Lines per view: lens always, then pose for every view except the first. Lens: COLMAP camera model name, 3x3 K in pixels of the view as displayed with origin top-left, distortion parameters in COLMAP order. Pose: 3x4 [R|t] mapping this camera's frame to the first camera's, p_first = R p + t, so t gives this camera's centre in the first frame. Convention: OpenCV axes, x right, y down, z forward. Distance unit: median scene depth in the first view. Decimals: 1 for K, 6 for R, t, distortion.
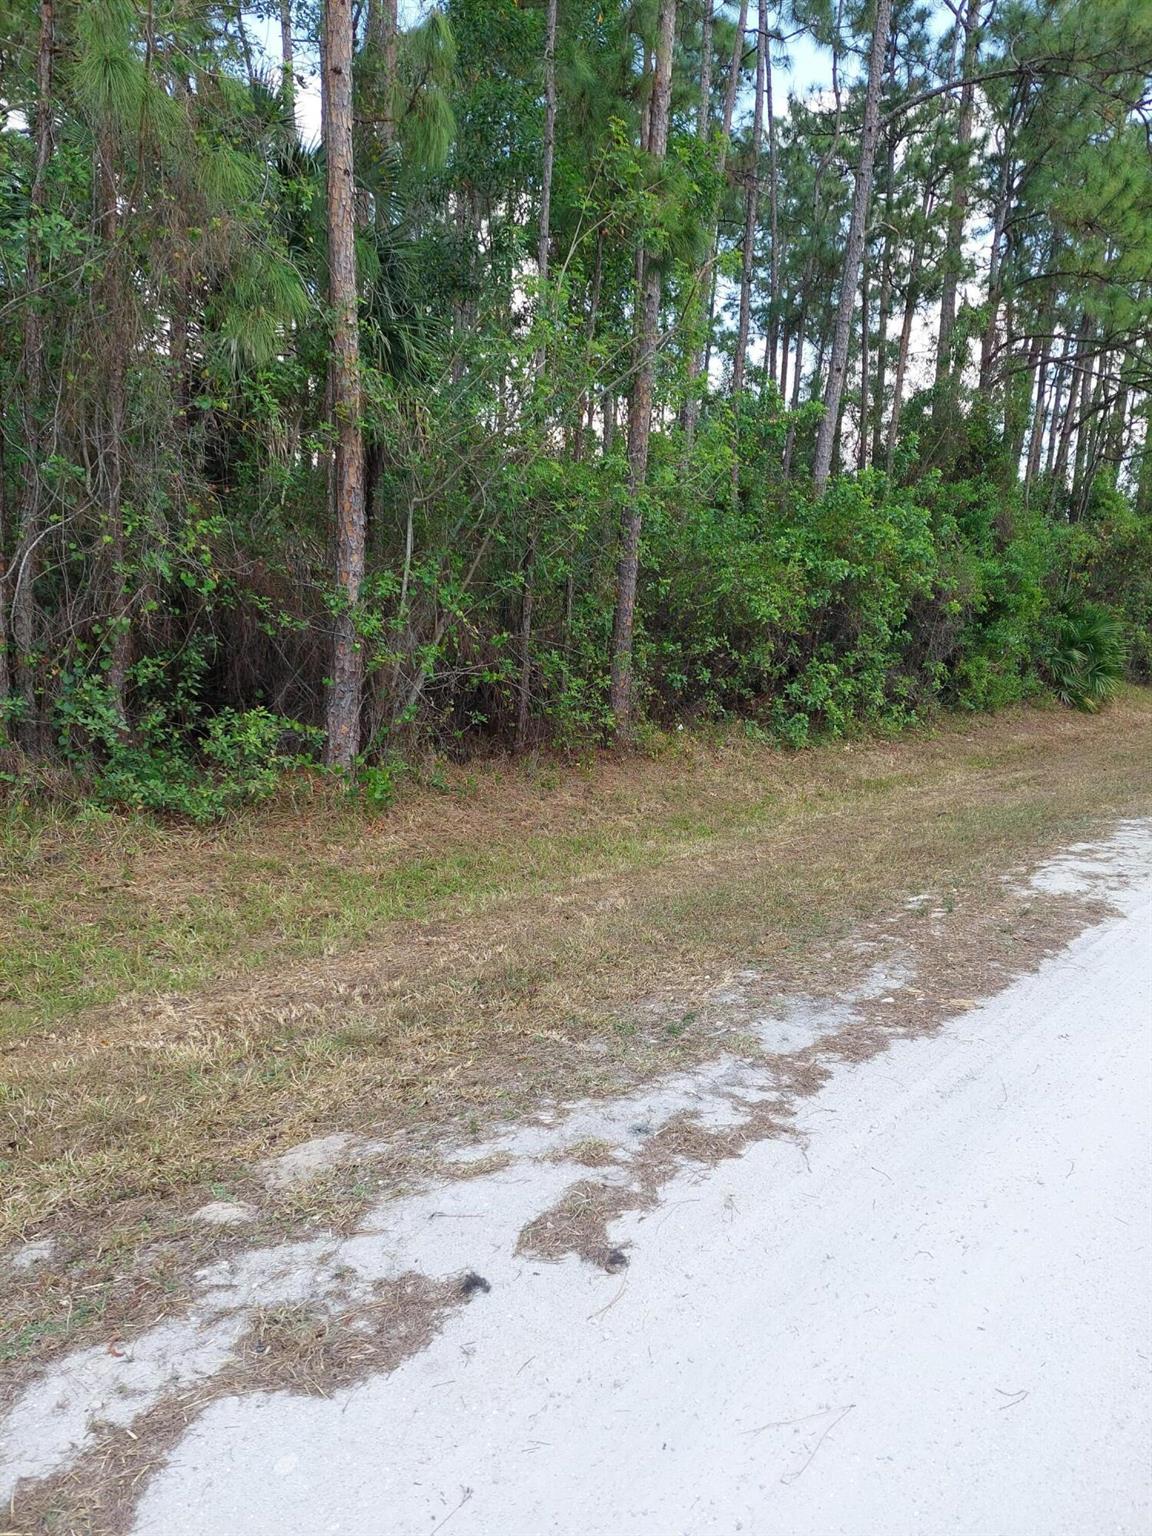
lens RADIAL K [[1106.4, 0, 579.5], [0, 1106.4, 773.6], [0, 0, 1]] dist [0.069099, -0.061016]
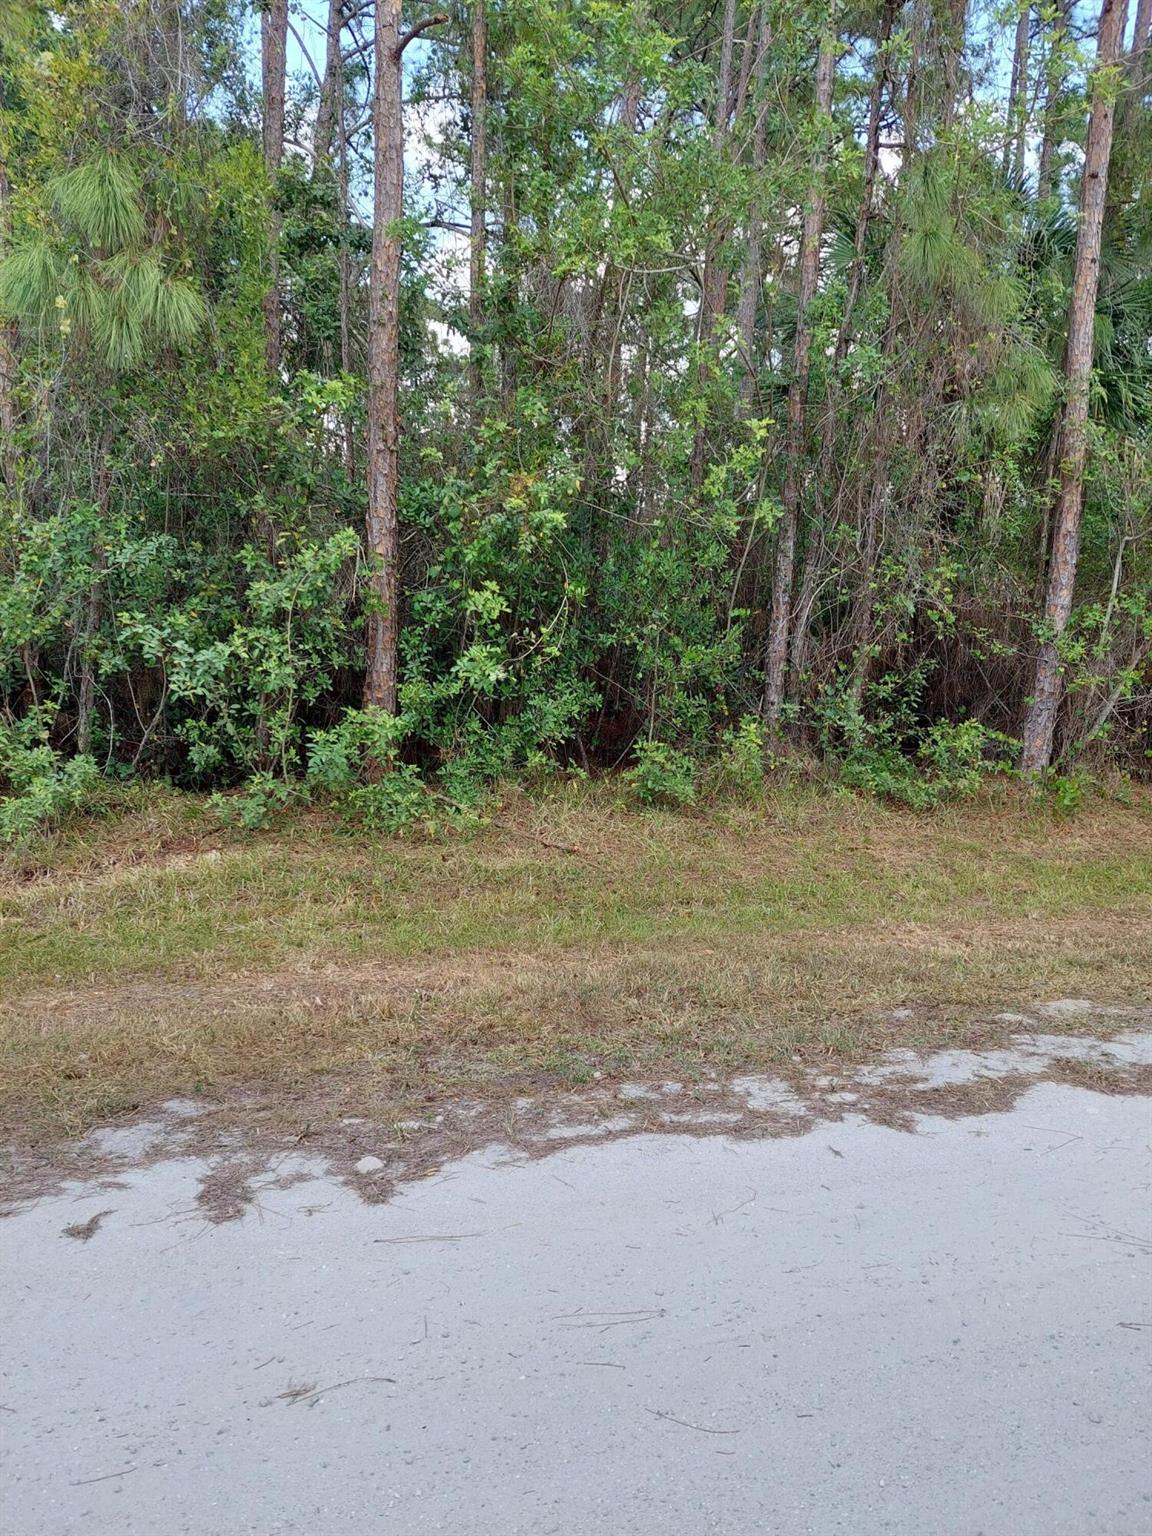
lens RADIAL K [[1106.4, 0, 588.4], [0, 1106.4, 790.6], [0, 0, 1]] dist [0.069099, -0.061016]
pose [[0.854966, 0.074967, -0.513238, -0.015217], [-0.079295, 0.996760, 0.013501, 0.032592], [0.512587, 0.029154, 0.858140, -0.236425]]
